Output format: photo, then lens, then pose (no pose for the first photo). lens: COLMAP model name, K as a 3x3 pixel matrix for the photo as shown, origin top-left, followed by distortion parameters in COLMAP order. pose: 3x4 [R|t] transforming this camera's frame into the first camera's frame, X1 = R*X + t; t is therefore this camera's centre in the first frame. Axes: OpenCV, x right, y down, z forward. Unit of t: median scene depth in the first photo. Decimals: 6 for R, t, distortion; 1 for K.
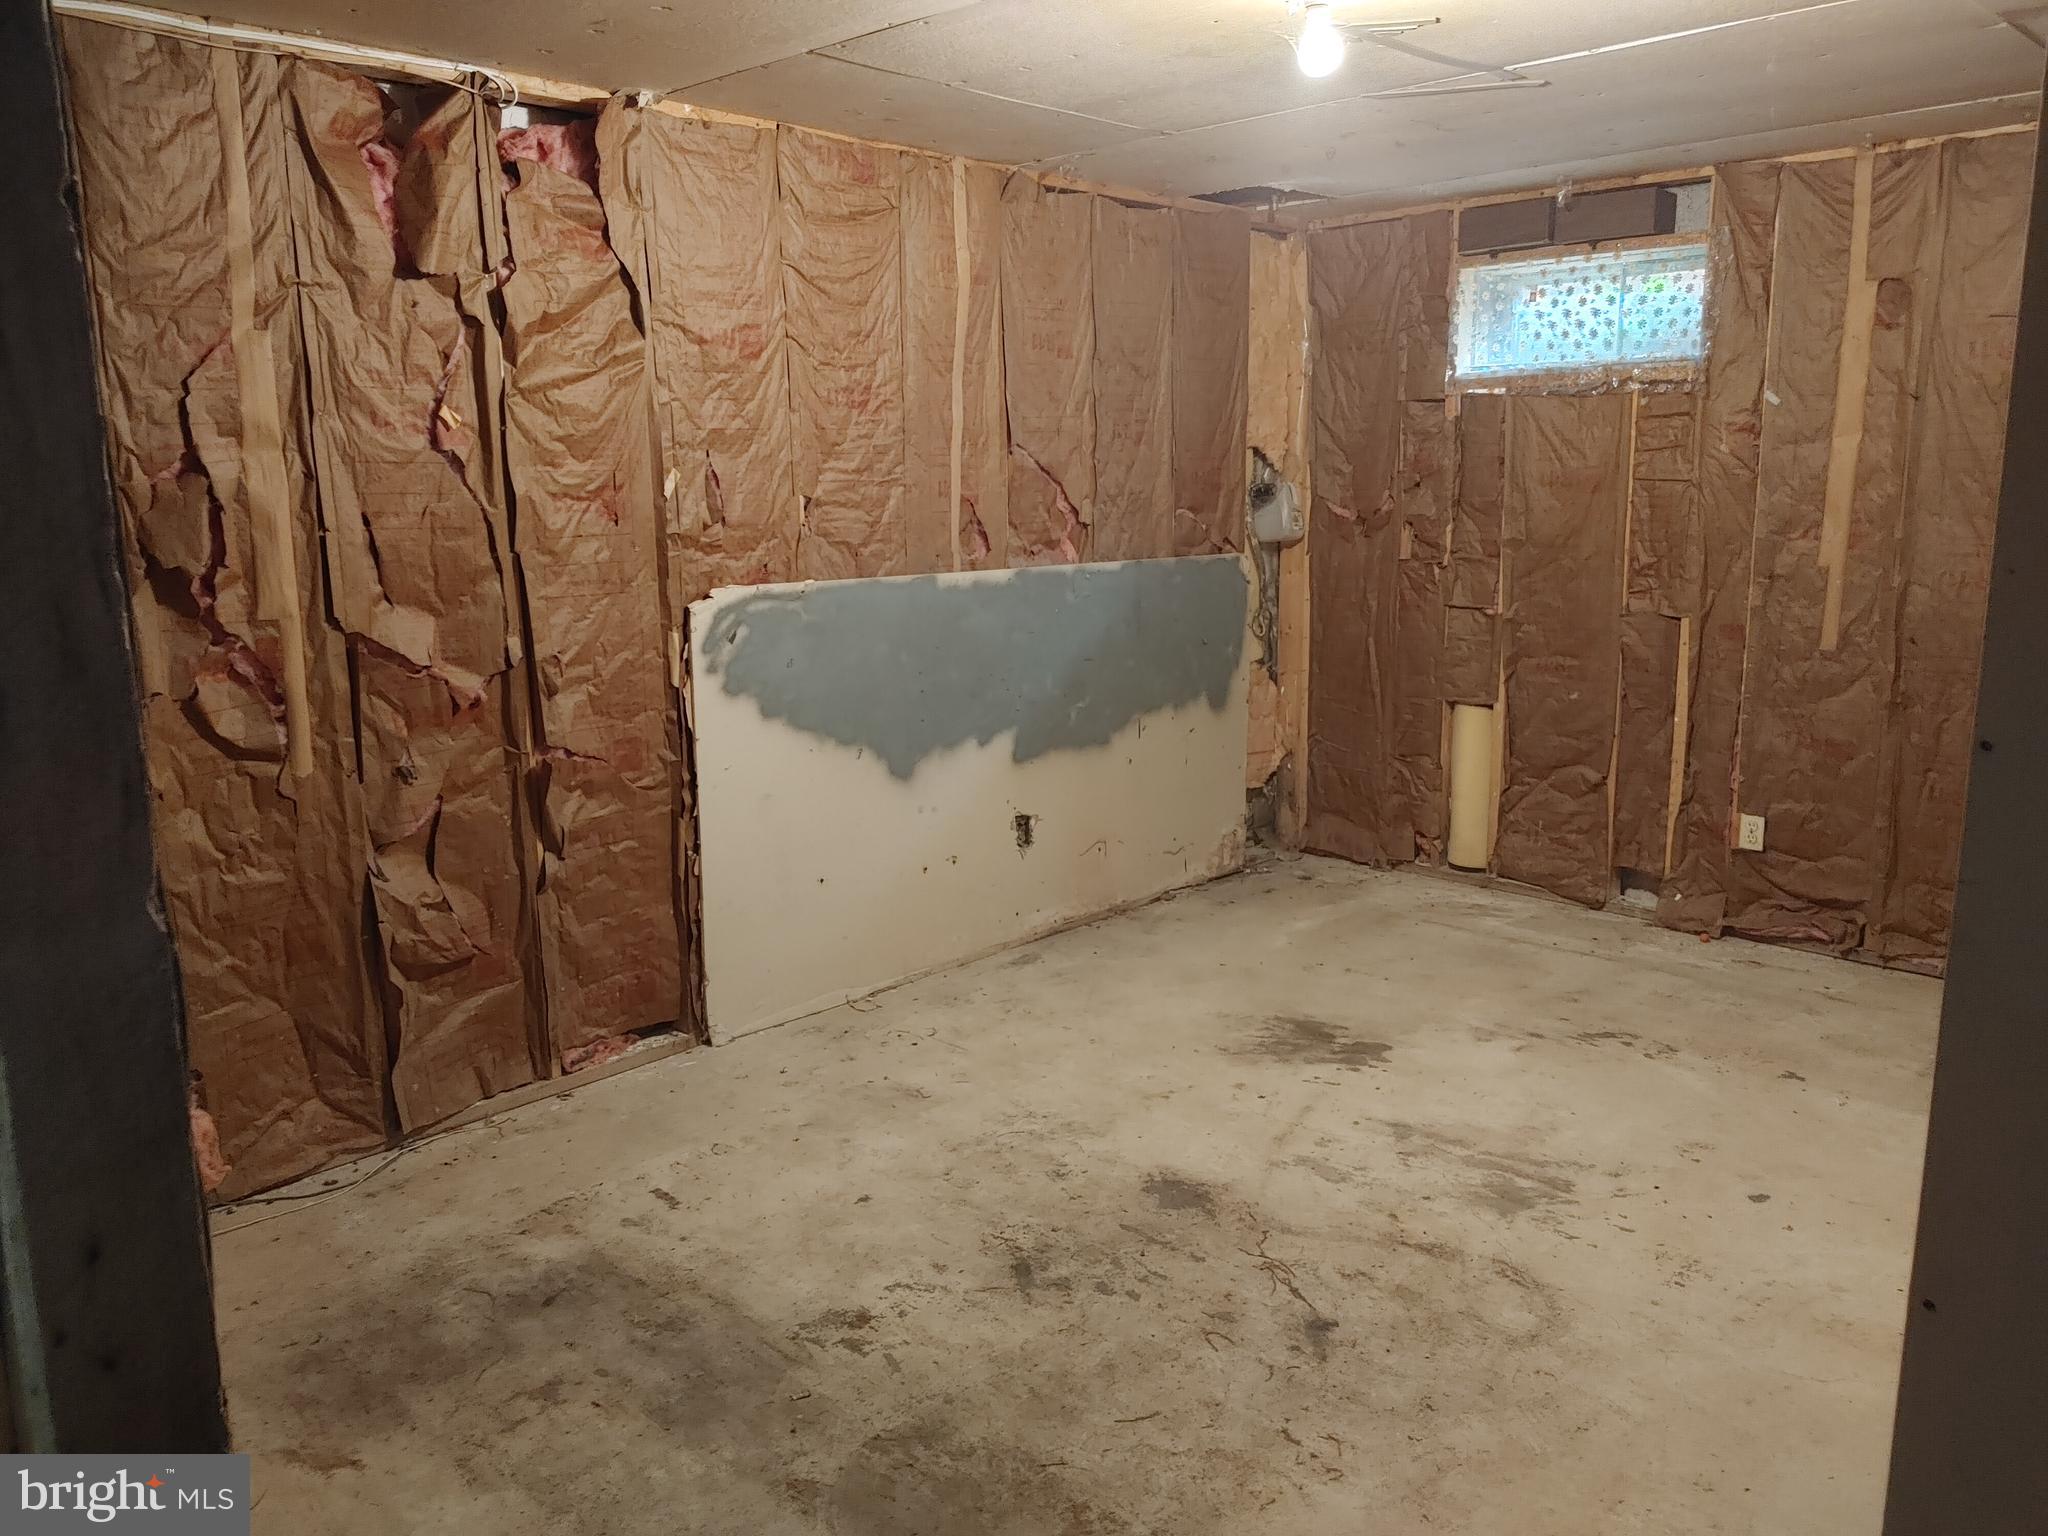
lens RADIAL K [[1548.3, 0, 1021.2], [0, 1548.3, 764.3], [0, 0, 1]] dist [0.108634, -0.138935]
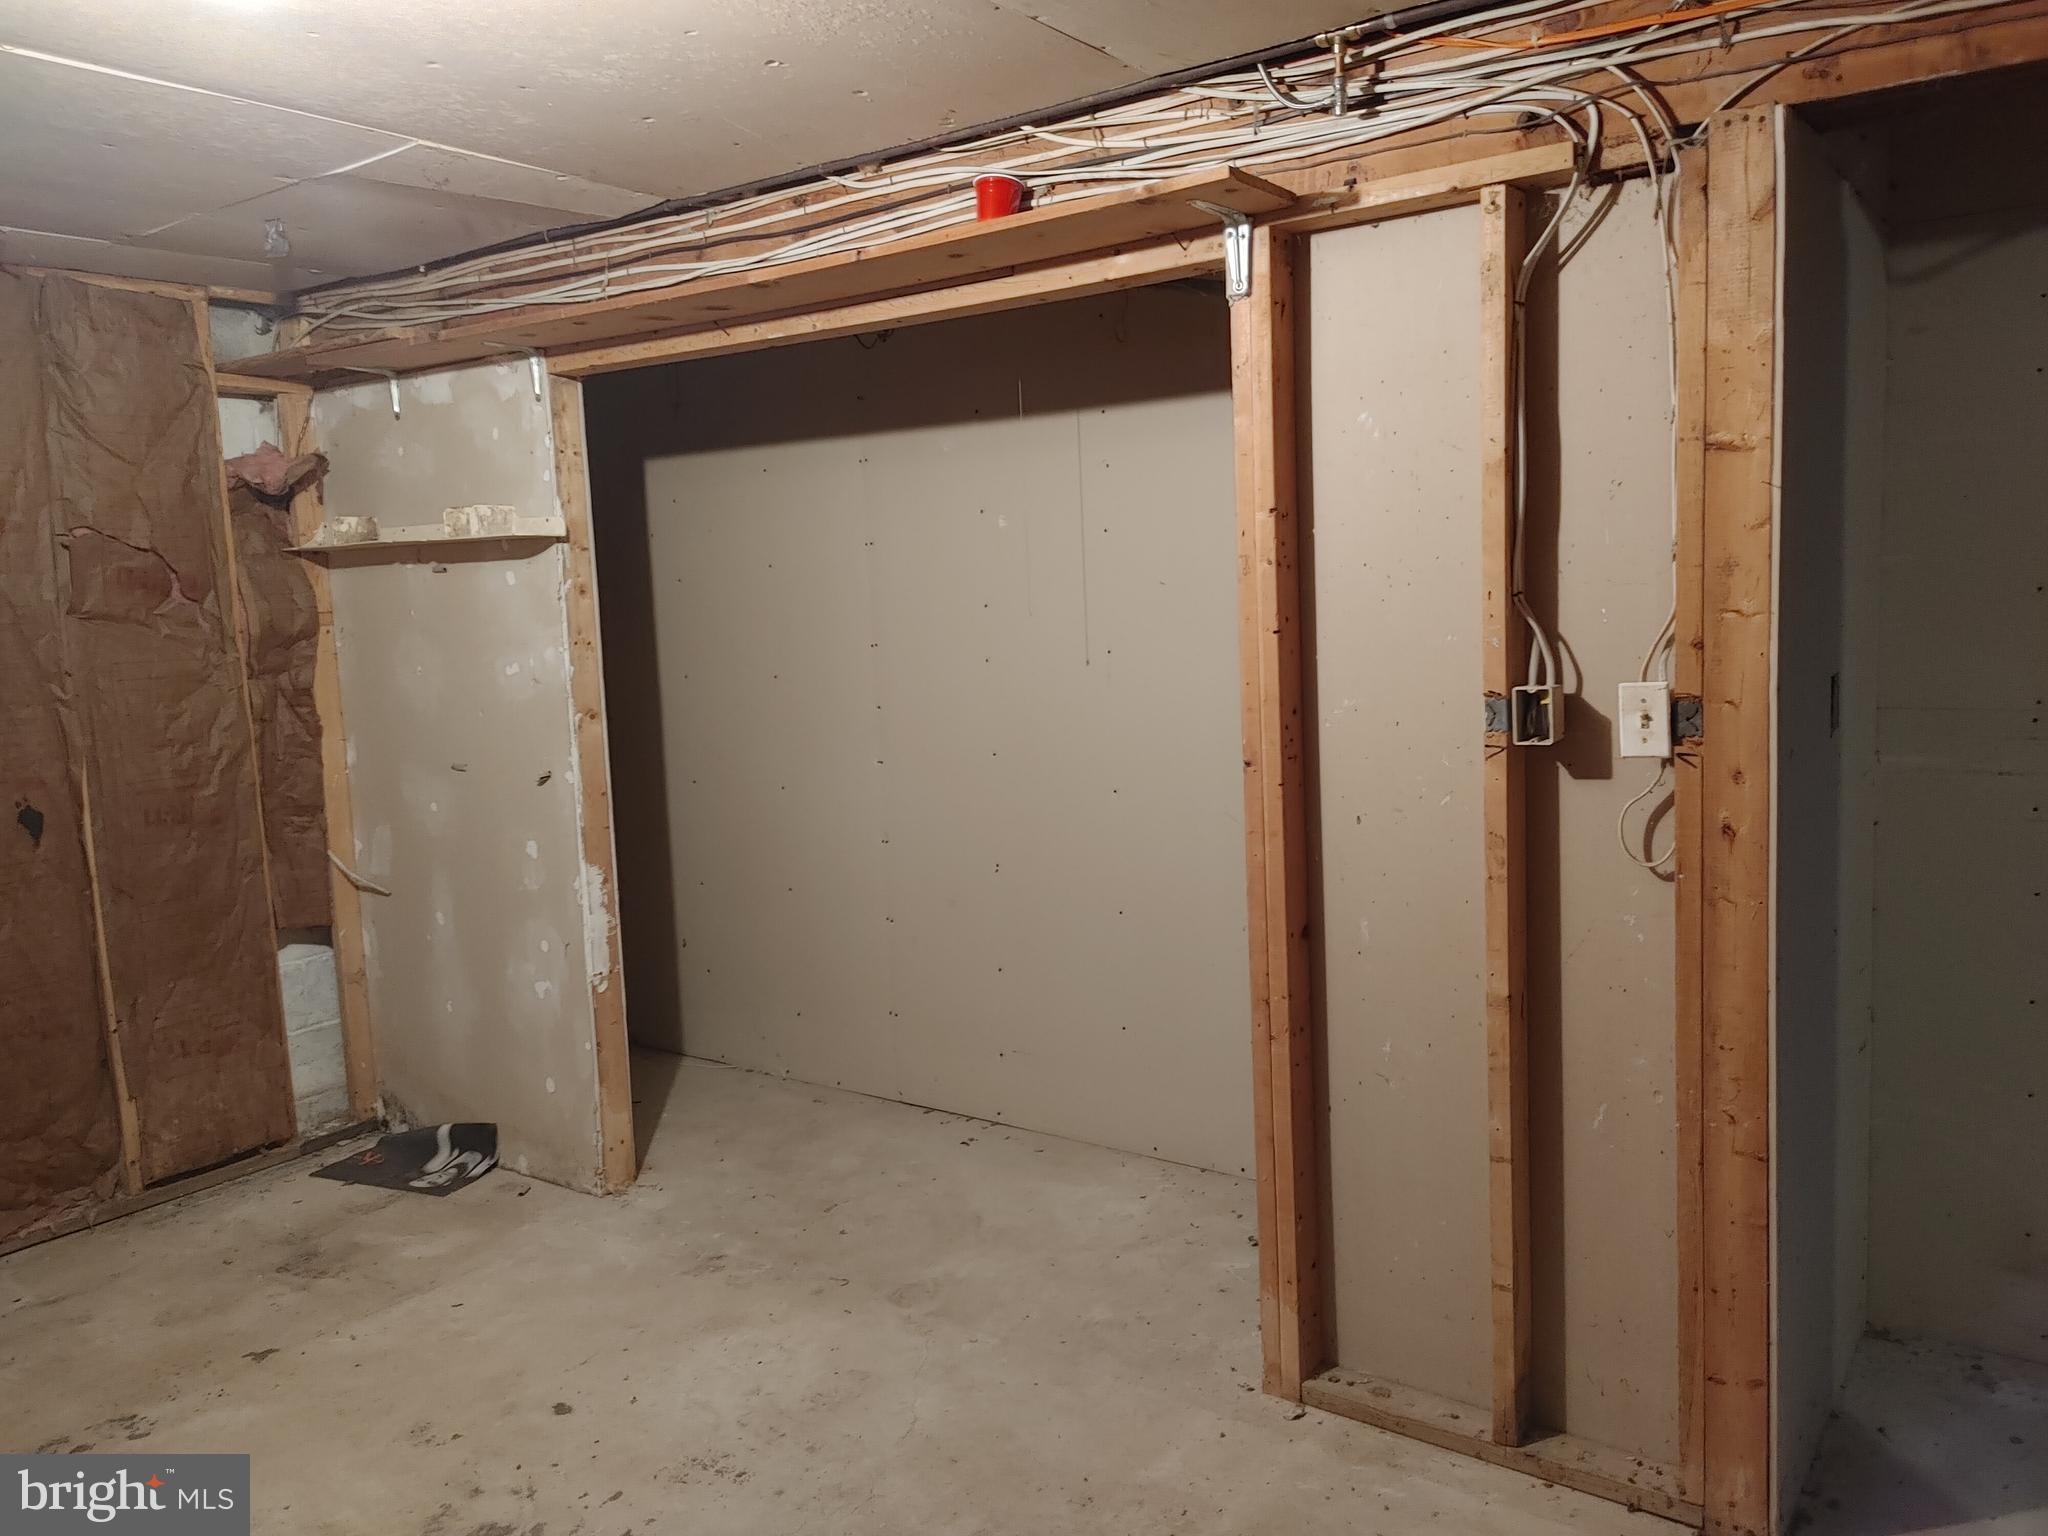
lens RADIAL K [[1548.3, 0, 1021.2], [0, 1548.3, 764.3], [0, 0, 1]] dist [0.108634, -0.138935]
pose [[-0.150727, -0.096238, 0.983880, -0.415165], [0.235736, 0.963040, 0.130314, -0.133339], [-0.960057, 0.251578, -0.122470, 0.736040]]
